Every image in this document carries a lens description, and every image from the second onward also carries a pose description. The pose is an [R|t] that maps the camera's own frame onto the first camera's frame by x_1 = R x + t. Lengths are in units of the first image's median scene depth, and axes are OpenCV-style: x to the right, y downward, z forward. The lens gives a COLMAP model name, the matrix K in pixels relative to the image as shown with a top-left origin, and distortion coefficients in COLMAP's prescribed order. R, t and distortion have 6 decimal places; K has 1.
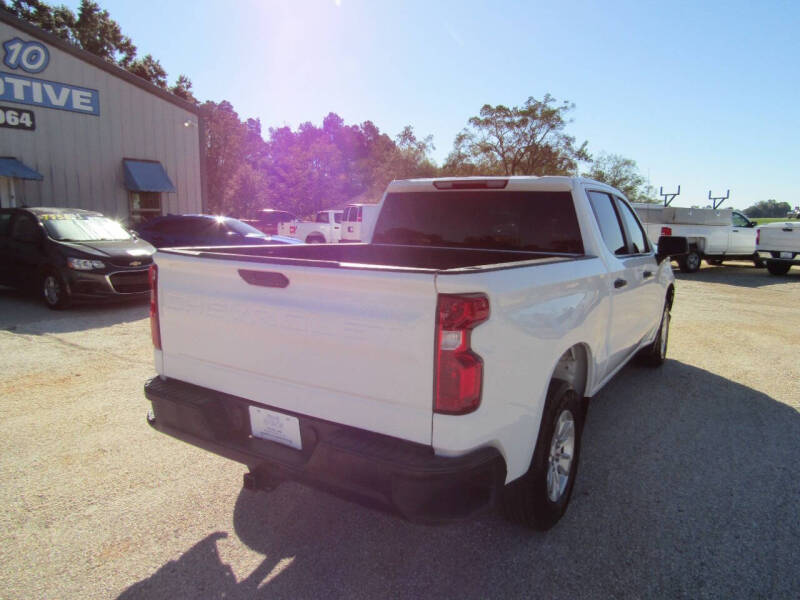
lens RADIAL K [[560.9, 0, 403.5], [0, 560.9, 299.9], [0, 0, 1]] dist [-0.010335, -0.001000]
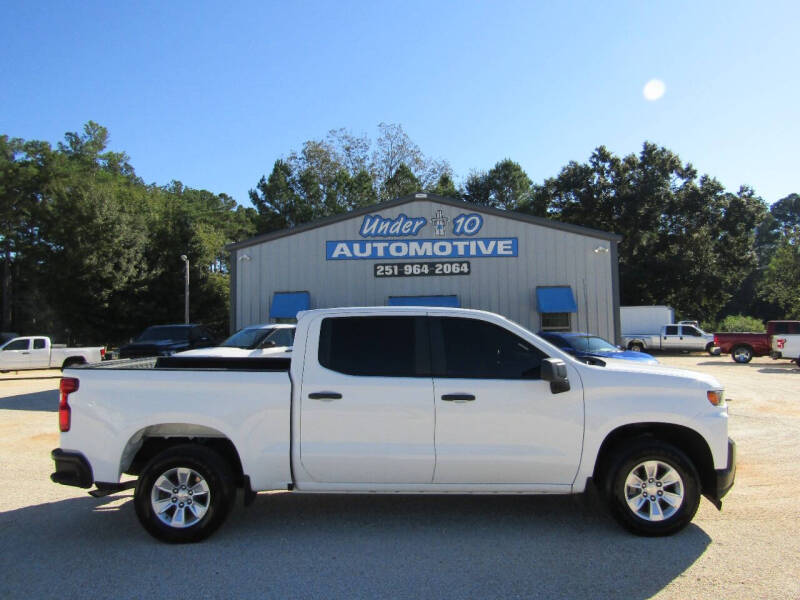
lens RADIAL K [[564.2, 0, 401.7], [0, 564.2, 297.6], [0, 0, 1]] dist [-0.016136, 0.004125]
pose [[0.517322, -0.072404, -0.852722, 0.133978], [-0.102909, 0.983921, -0.145977, -0.006686], [0.849581, 0.163270, 0.501553, 0.045378]]
